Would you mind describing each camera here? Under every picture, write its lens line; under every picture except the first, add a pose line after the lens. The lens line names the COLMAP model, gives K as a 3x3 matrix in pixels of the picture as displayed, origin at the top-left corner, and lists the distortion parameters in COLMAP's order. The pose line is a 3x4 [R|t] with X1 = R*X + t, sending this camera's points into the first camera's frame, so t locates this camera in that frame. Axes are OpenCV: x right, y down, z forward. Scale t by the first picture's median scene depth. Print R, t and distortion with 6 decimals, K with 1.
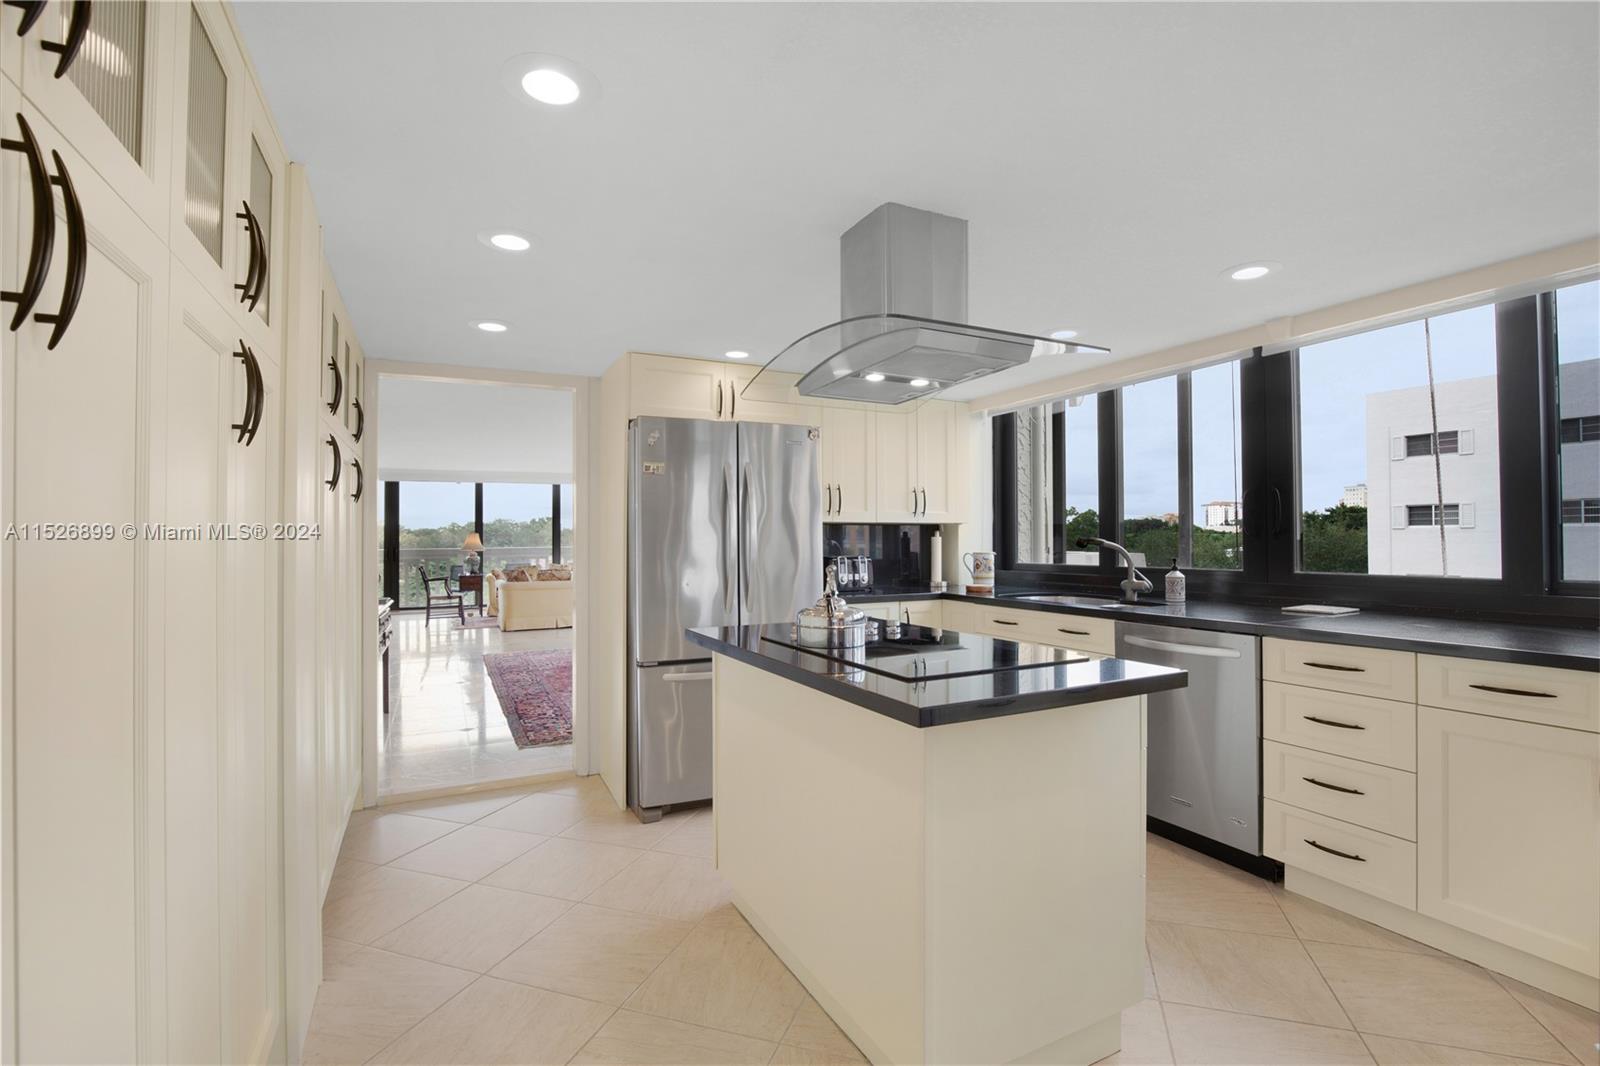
lens RADIAL K [[708.7, 0, 800.0], [0, 708.7, 533.0], [0, 0, 1]] dist [0.002036, 0.000260]
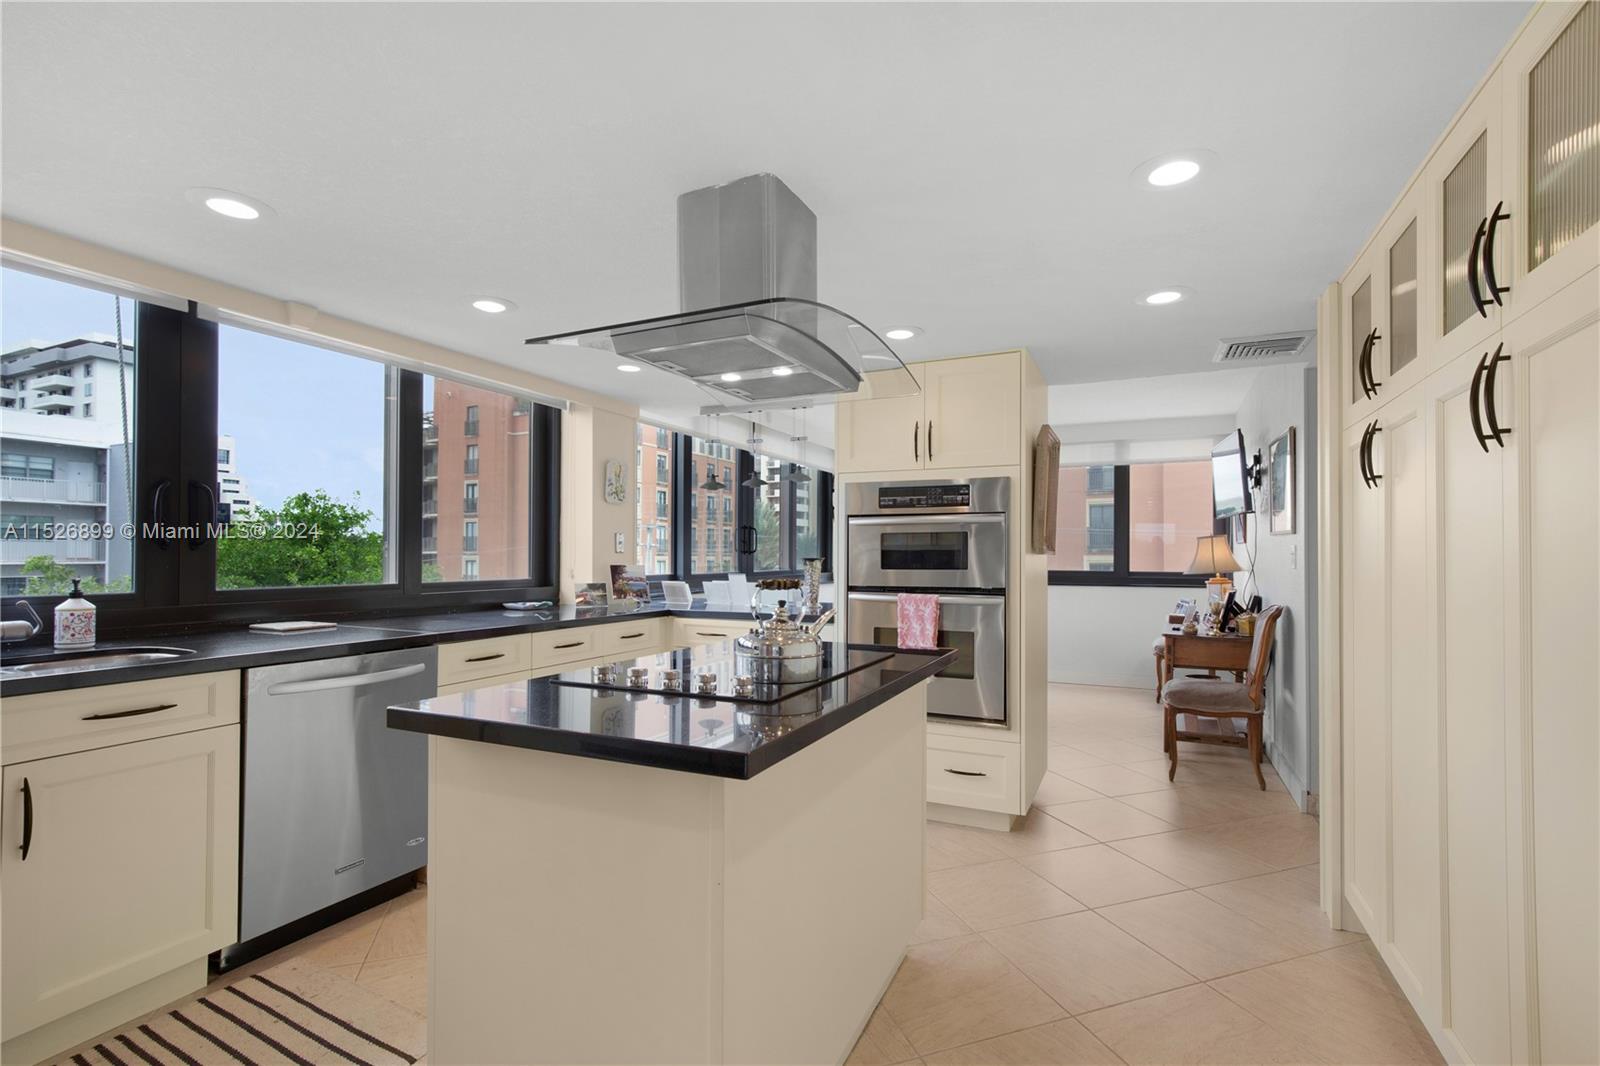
lens RADIAL K [[694.5, 0, 804.6], [0, 694.5, 564.0], [0, 0, 1]] dist [0.000840, 0.000103]
pose [[-0.594655, -0.002375, 0.803977, -0.294809], [-0.007717, 0.999966, -0.002753, 0.017249], [-0.803944, -0.007842, -0.594654, 0.734099]]
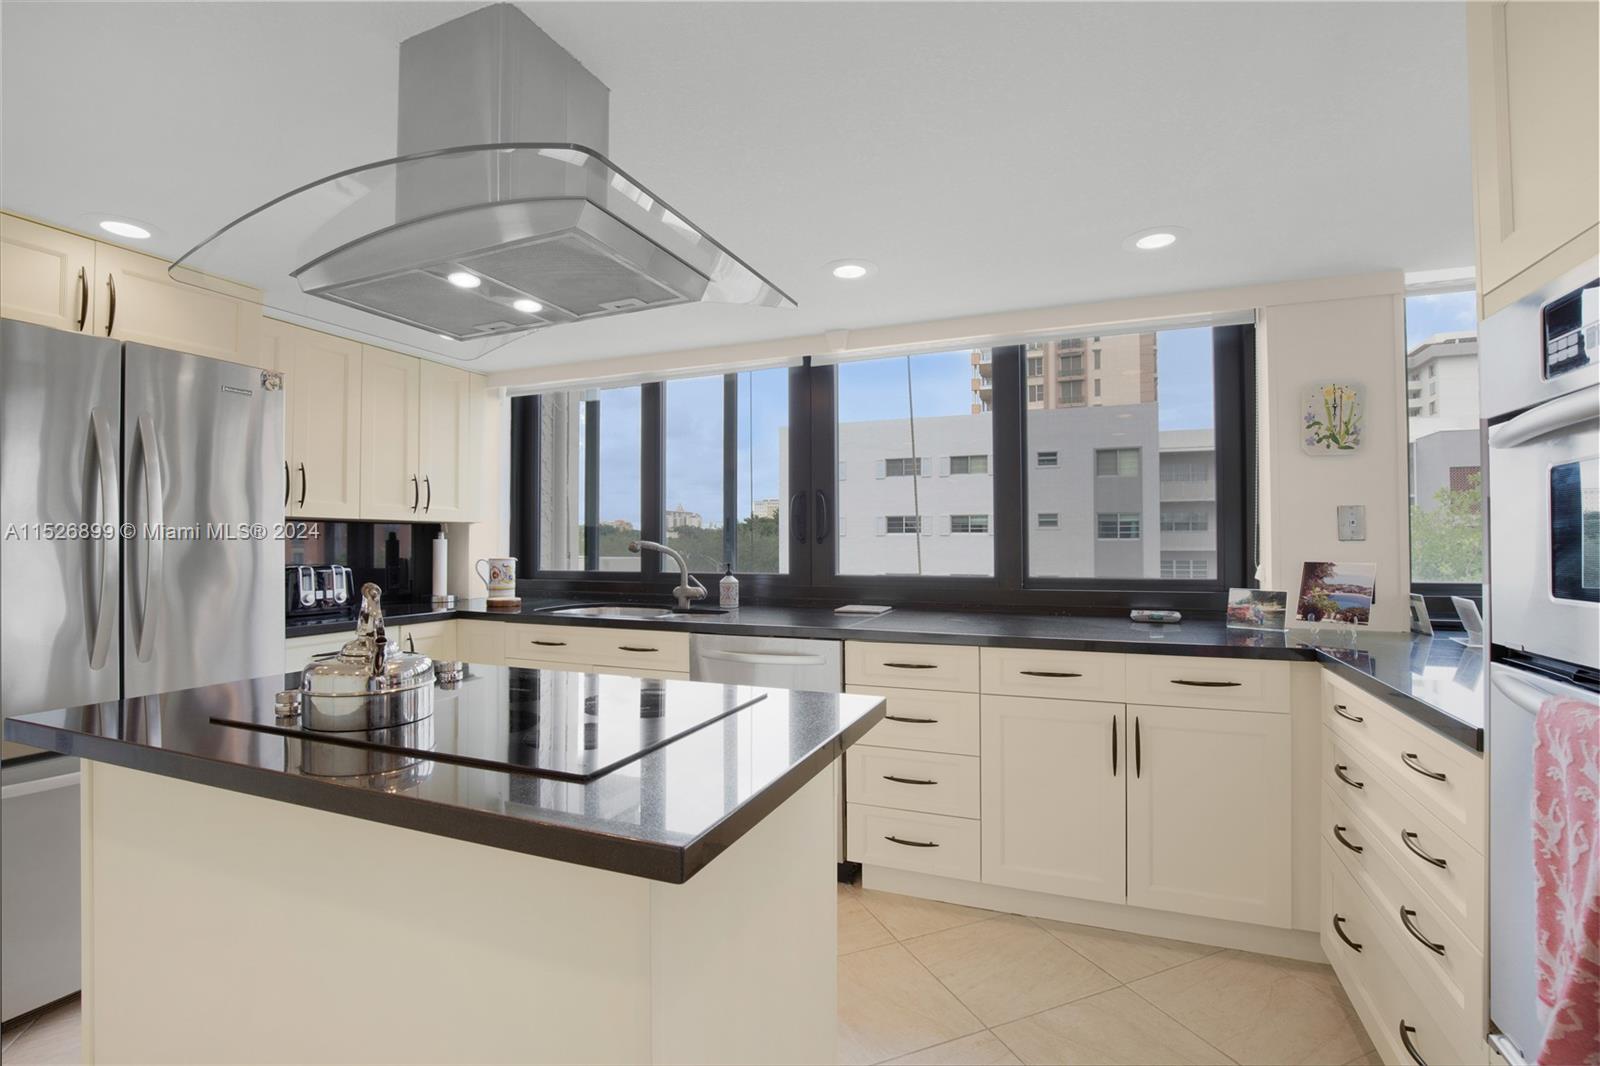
lens RADIAL K [[730.1, 0, 800.0], [0, 730.1, 533.0], [0, 0, 1]] dist [-0.016778, 0.000354]
pose [[0.758876, 0.012636, 0.651113, -0.039392], [-0.009241, 0.999920, -0.008635, 0.002403], [-0.651170, 0.000536, 0.758932, 0.158864]]
